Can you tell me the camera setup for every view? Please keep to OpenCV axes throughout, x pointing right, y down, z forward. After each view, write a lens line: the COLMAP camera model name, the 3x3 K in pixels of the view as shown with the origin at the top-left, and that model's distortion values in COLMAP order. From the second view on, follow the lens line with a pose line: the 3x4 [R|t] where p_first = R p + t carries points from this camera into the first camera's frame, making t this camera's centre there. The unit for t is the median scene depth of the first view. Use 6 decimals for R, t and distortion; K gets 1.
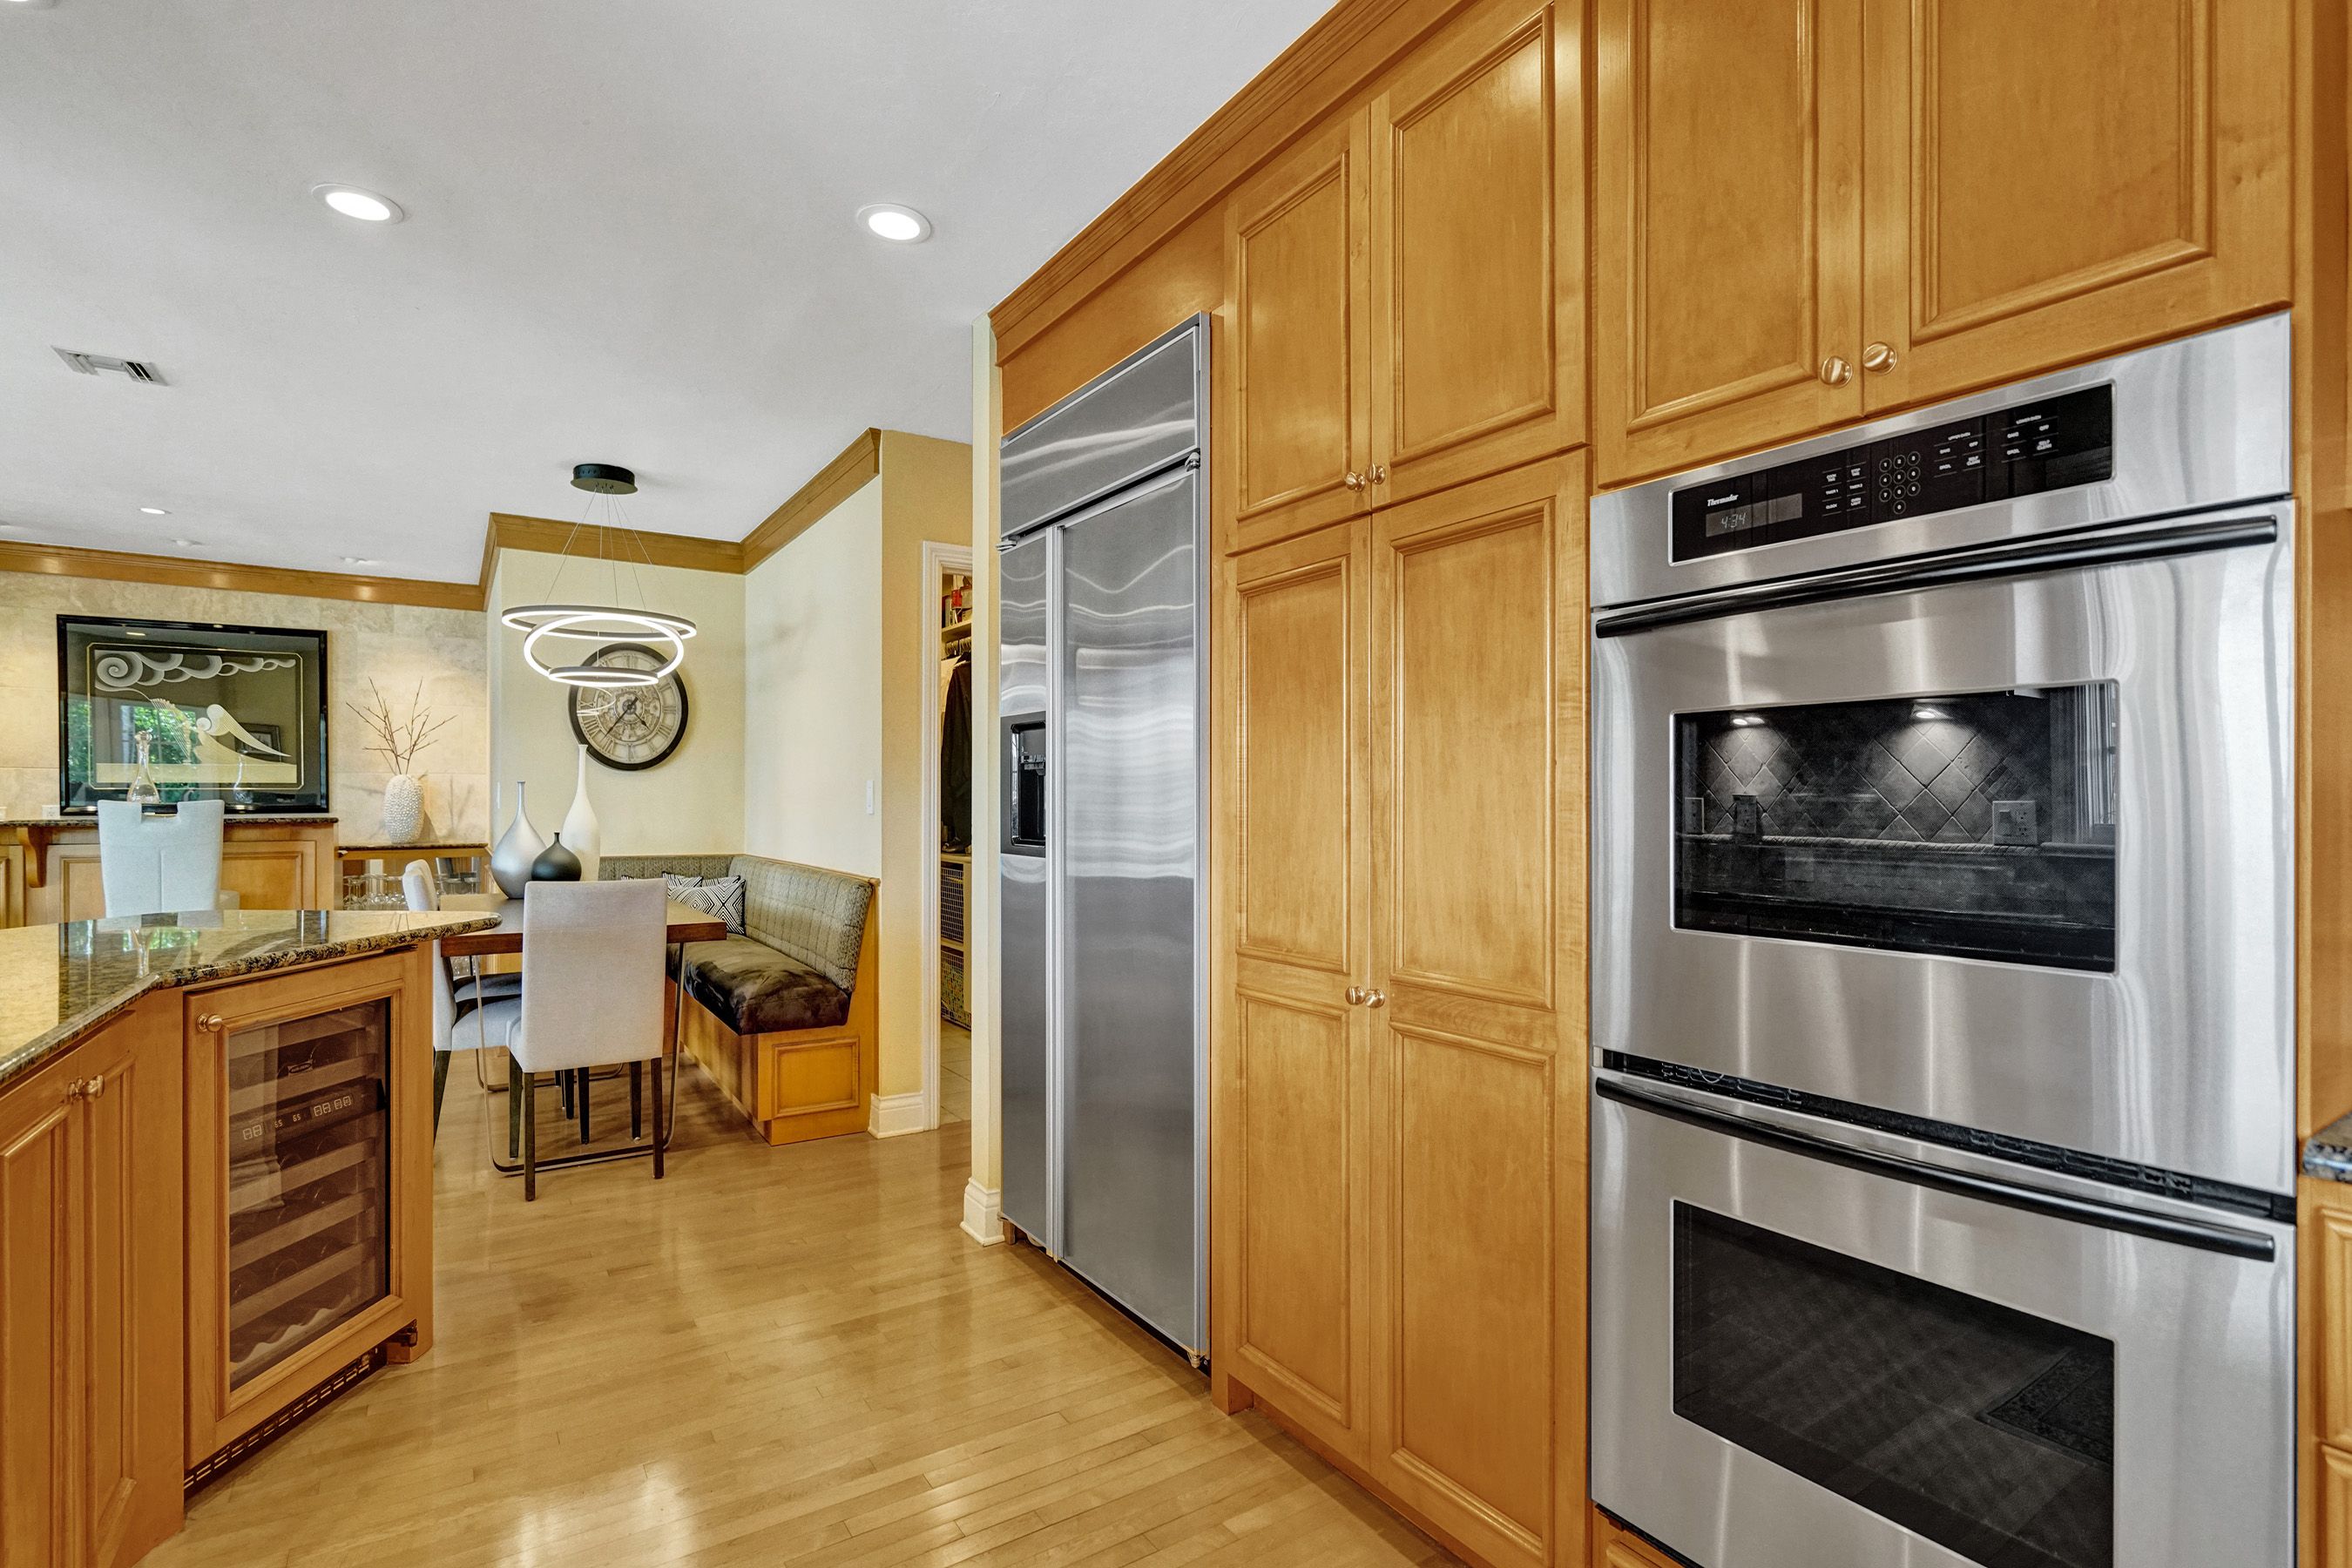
lens RADIAL K [[1096.7, 0, 1114.3], [0, 1096.7, 806.8], [0, 0, 1]] dist [0.016282, -0.000355]
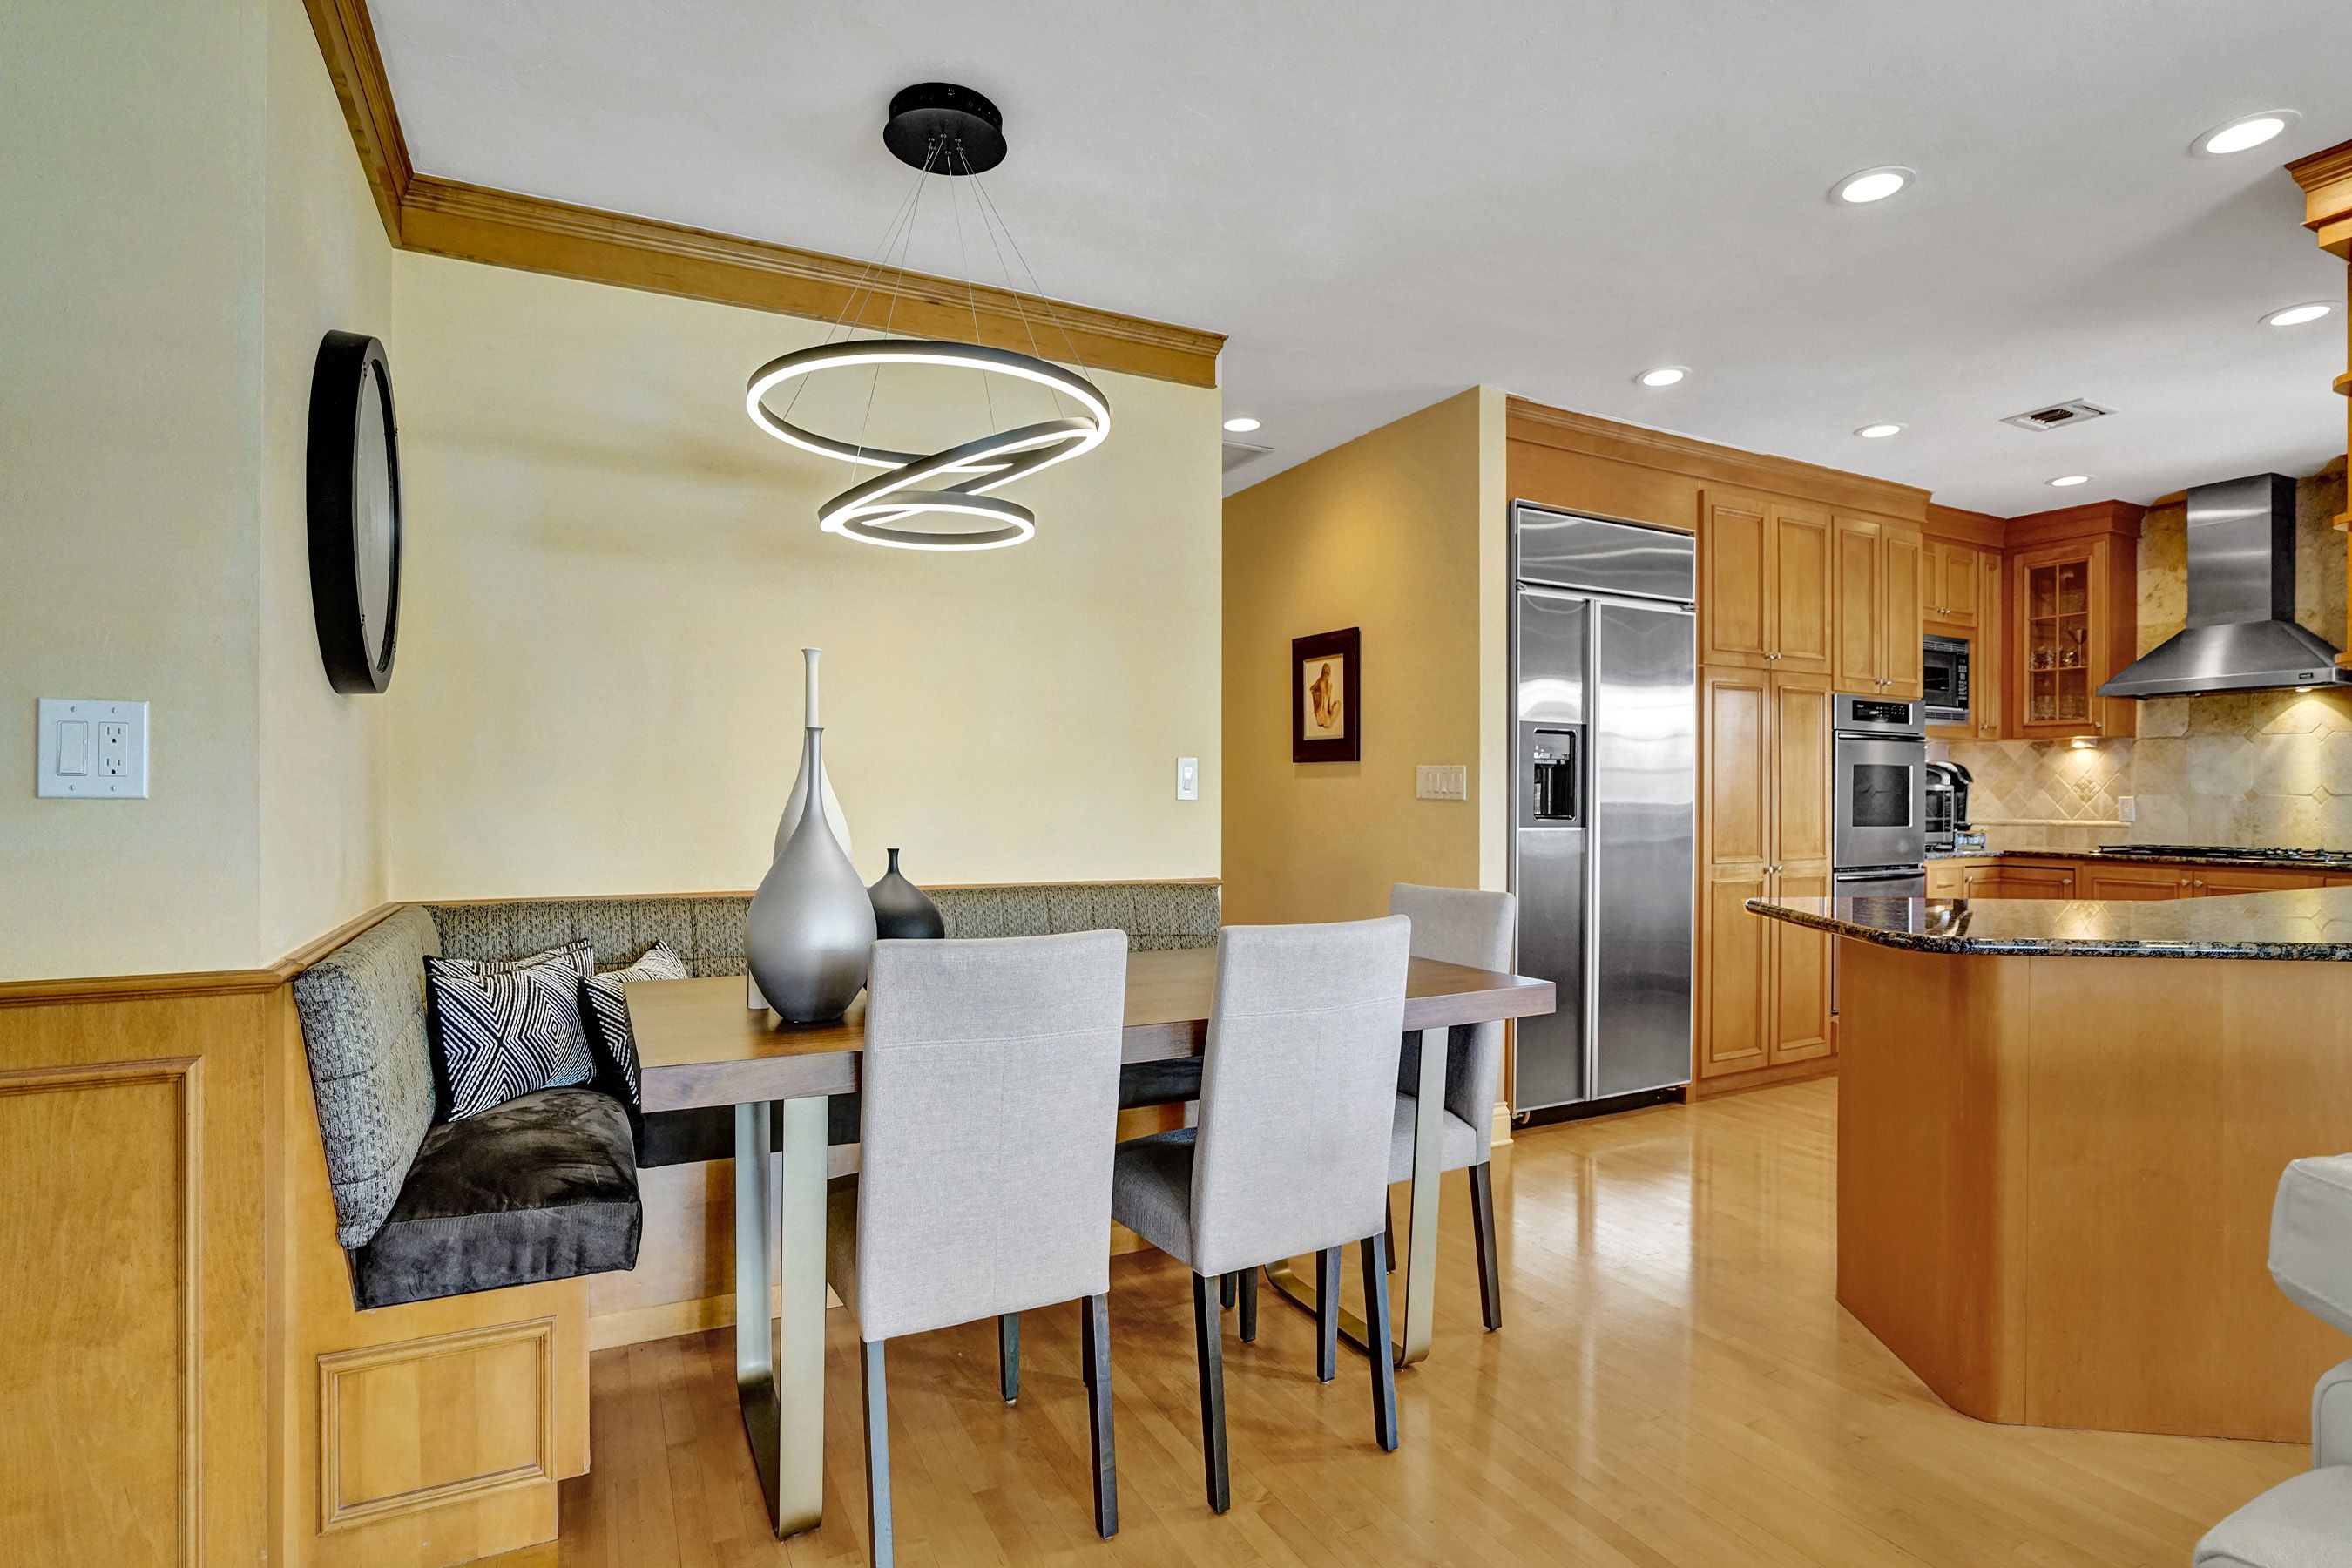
lens RADIAL K [[1143.9, 0, 1163.2], [0, 1143.9, 790.3], [0, 0, 1]] dist [-0.044869, 0.019202]
pose [[0.083438, 0.001941, 0.996511, -0.769493], [-0.000079, 0.999998, -0.001942, 0.000721], [-0.996513, 0.000083, 0.083438, 0.687107]]
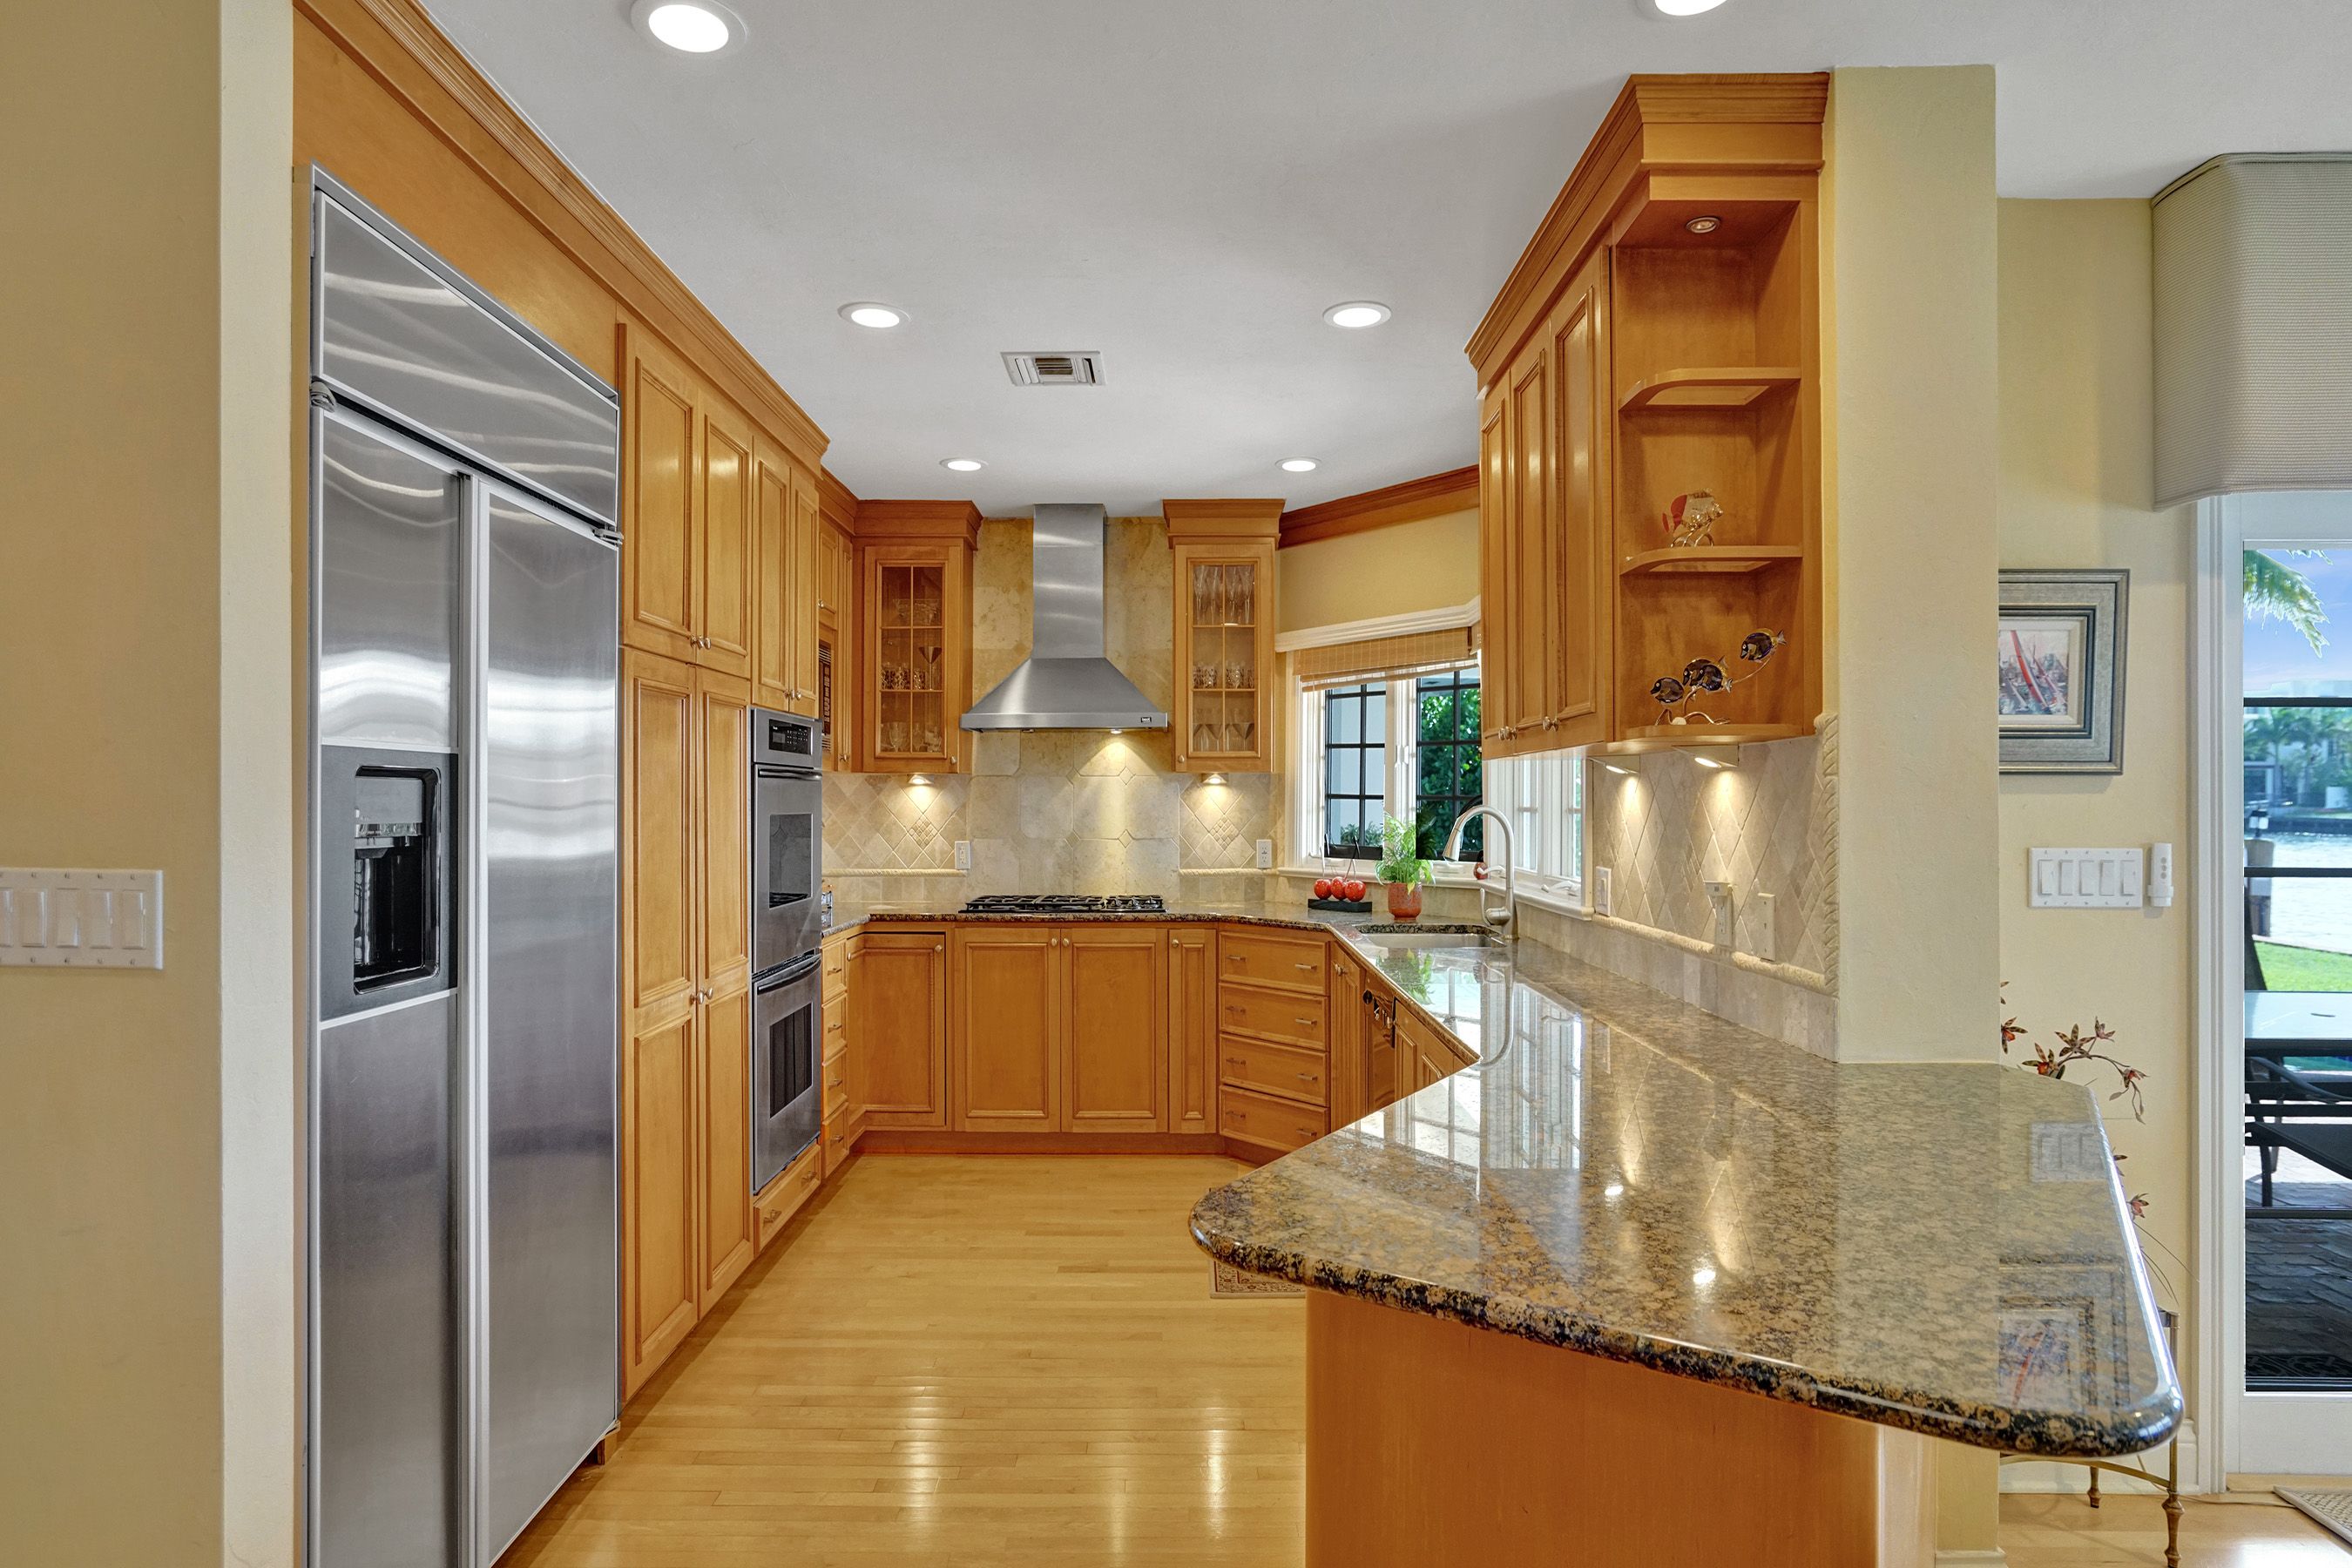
lens RADIAL K [[1254.8, 0, 1160.3], [0, 1254.8, 801.8], [0, 0, 1]] dist [-0.061856, 0.049250]
pose [[-0.850288, -0.003631, 0.526305, -0.378139], [0.000203, 0.999974, 0.007227, -0.031702], [-0.526317, 0.006252, -0.850265, 0.671627]]
